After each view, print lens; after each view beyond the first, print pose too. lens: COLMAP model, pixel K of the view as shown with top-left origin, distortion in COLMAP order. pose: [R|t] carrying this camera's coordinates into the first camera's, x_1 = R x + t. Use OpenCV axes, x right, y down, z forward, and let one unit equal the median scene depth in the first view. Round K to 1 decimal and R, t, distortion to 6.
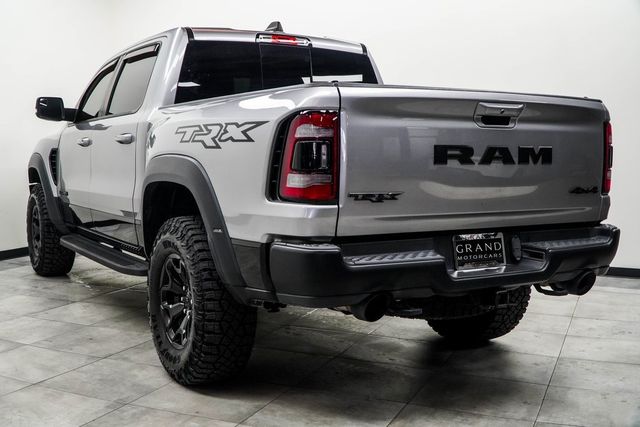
lens RADIAL K [[752.2, 0, 303.1], [0, 752.2, 242.5], [0, 0, 1]] dist [-0.033363, 0.000000]
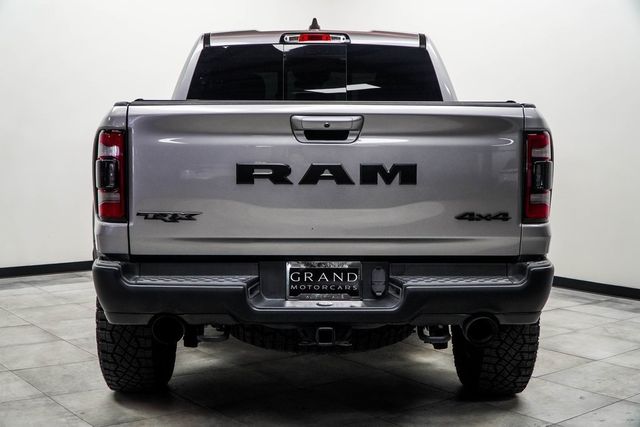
lens RADIAL K [[914.4, 0, 302.8], [0, 914.4, 241.1], [0, 0, 1]] dist [-0.058037, 0.000000]
pose [[0.869580, 0.052473, -0.490995, 0.749491], [-0.057835, 0.998317, 0.004262, -0.039228], [0.490393, 0.024691, 0.871152, 0.045268]]
